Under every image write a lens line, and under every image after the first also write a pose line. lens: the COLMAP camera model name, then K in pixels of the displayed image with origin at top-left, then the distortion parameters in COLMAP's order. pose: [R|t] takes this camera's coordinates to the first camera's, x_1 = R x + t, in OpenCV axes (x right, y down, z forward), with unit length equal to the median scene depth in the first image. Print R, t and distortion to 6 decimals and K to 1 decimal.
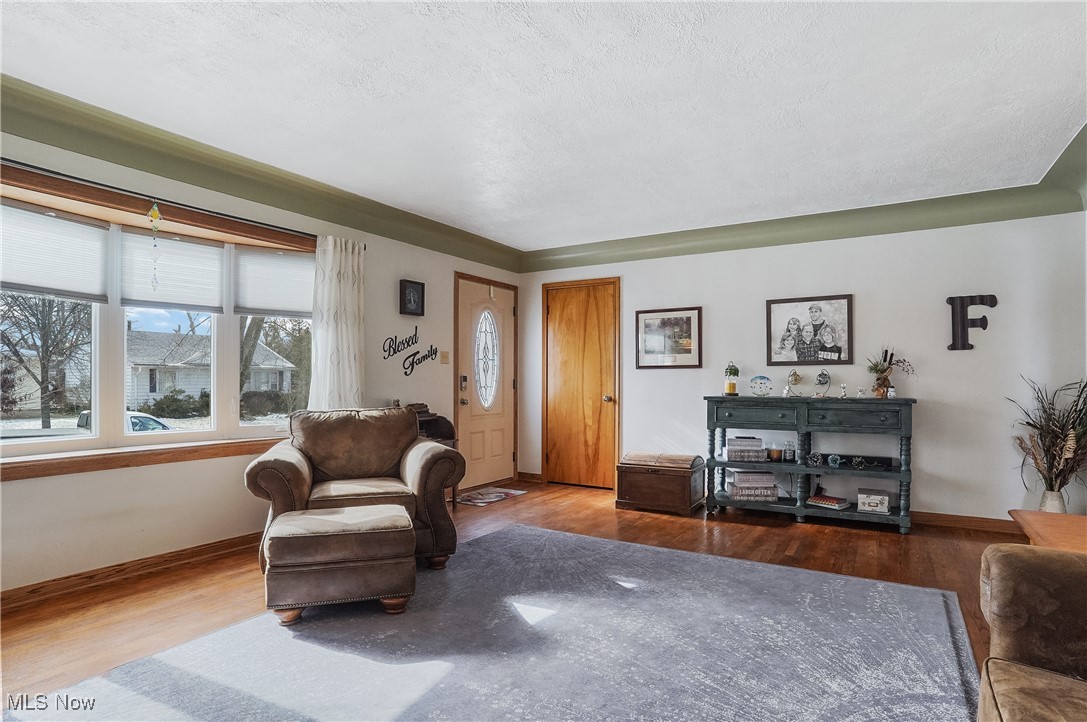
lens RADIAL K [[574.9, 0, 532.5], [0, 574.9, 377.1], [0, 0, 1]] dist [-0.083592, 0.047755]
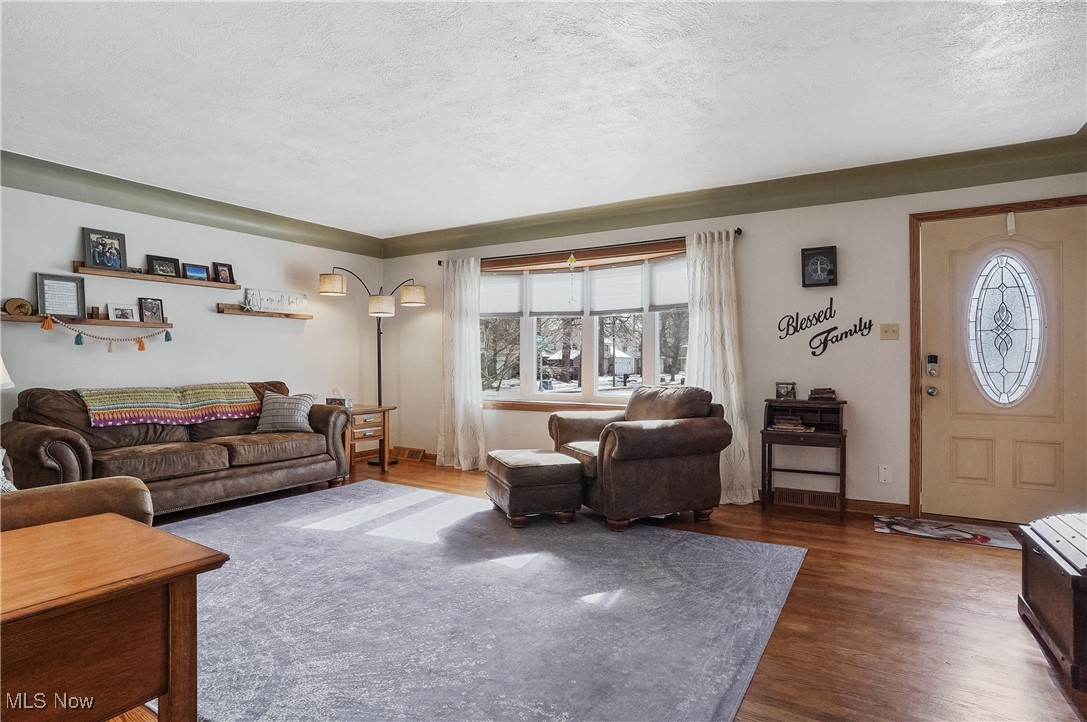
lens RADIAL K [[566.1, 0, 543.5], [0, 566.1, 361.0], [0, 0, 1]] dist [-0.091746, 0.043393]
pose [[0.027633, -0.004973, -0.999606, 0.652861], [0.004238, 0.999979, -0.004857, 0.007853], [0.999609, -0.004102, 0.027653, 0.585672]]
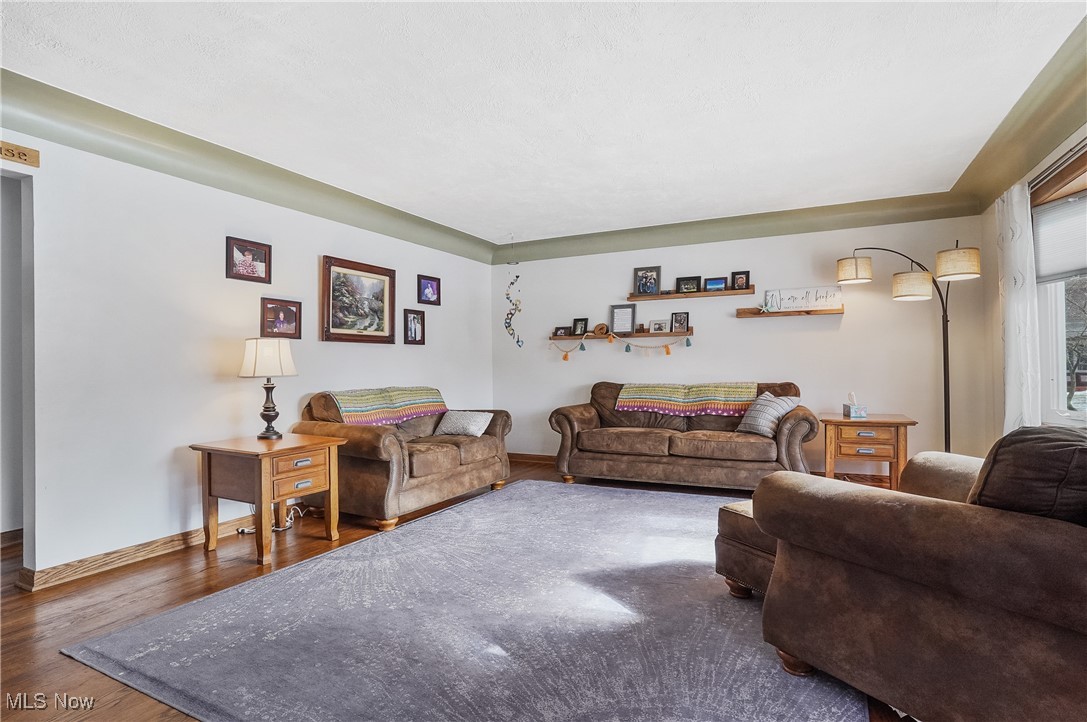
lens RADIAL K [[566.1, 0, 543.5], [0, 566.1, 361.0], [0, 0, 1]] dist [-0.091746, 0.043393]
pose [[-0.994135, 0.008161, -0.107840, 0.114782], [0.009327, 0.999903, -0.010305, 0.006088], [0.107746, -0.011251, -0.994115, 1.102527]]
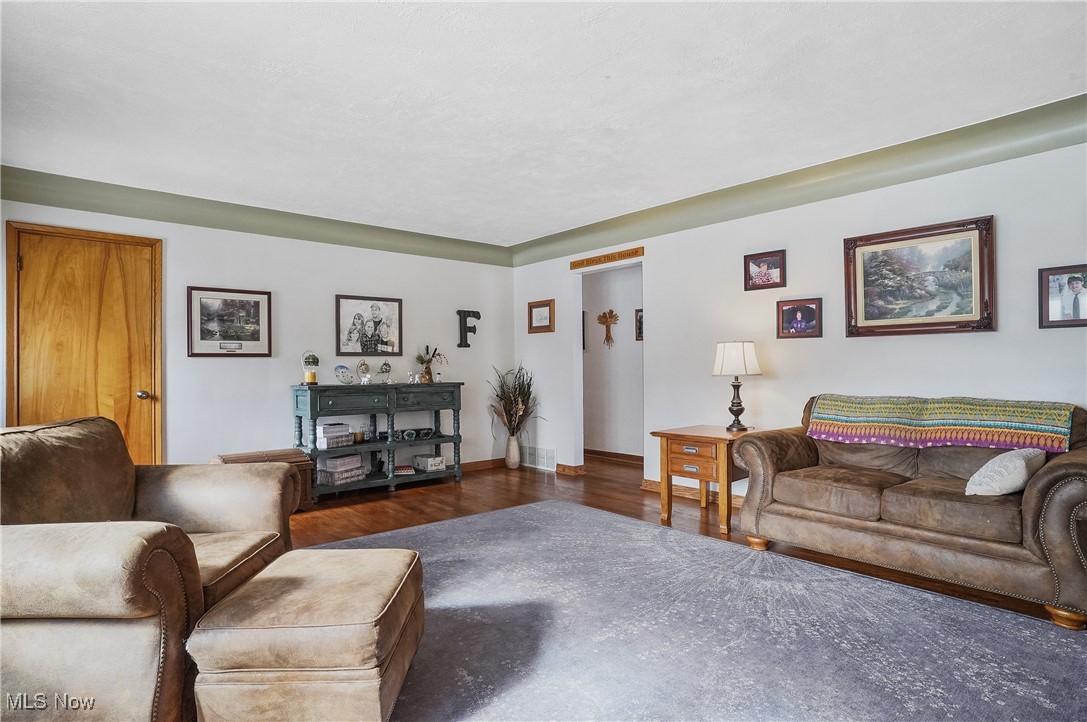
lens RADIAL K [[574.7, 0, 544.6], [0, 574.7, 370.1], [0, 0, 1]] dist [-0.080939, 0.047169]
pose [[0.284779, -0.005588, 0.958577, -0.523051], [0.002746, 0.999984, 0.005014, 0.002344], [-0.958589, 0.001204, 0.284789, 0.337248]]
